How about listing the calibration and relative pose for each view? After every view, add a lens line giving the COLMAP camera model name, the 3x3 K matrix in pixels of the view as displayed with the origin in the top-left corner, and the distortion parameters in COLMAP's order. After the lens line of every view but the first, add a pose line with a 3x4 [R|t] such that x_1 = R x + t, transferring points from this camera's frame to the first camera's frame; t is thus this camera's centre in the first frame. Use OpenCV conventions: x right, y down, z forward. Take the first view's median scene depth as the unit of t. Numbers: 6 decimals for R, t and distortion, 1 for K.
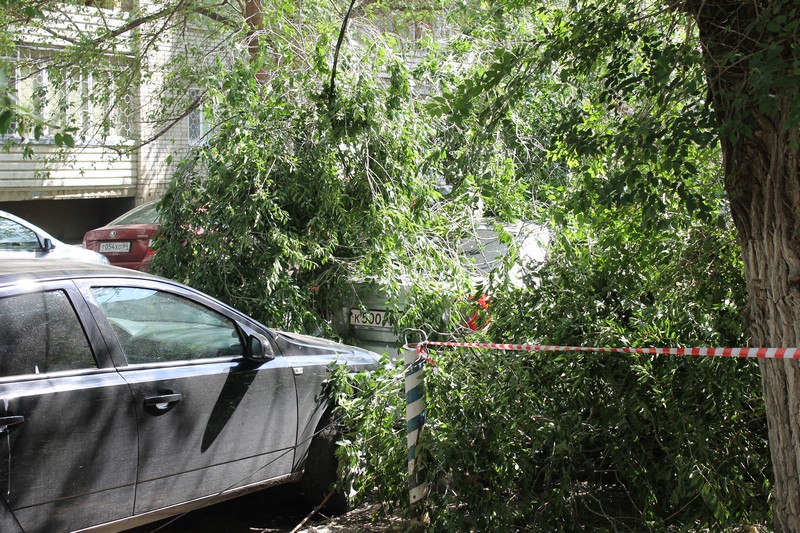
lens RADIAL K [[1333.0, 0, 400.0], [0, 1333.0, 266.5], [0, 0, 1]] dist [0.028486, 0.086172]
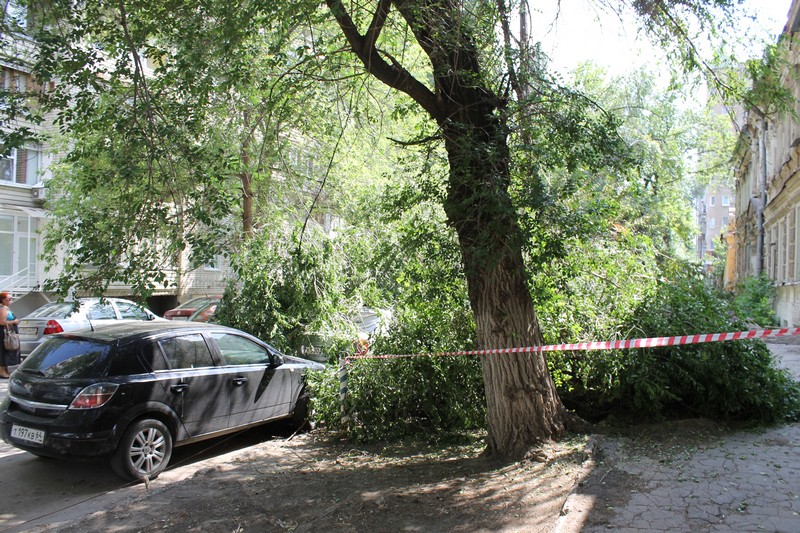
lens RADIAL K [[694.3, 0, 400.0], [0, 694.3, 266.5], [0, 0, 1]] dist [-0.139713, 0.000345]
pose [[0.988585, 0.017876, 0.149600, -0.073422], [-0.003395, 0.995328, -0.096495, 0.012679], [-0.150626, 0.094886, 0.984027, -0.253353]]
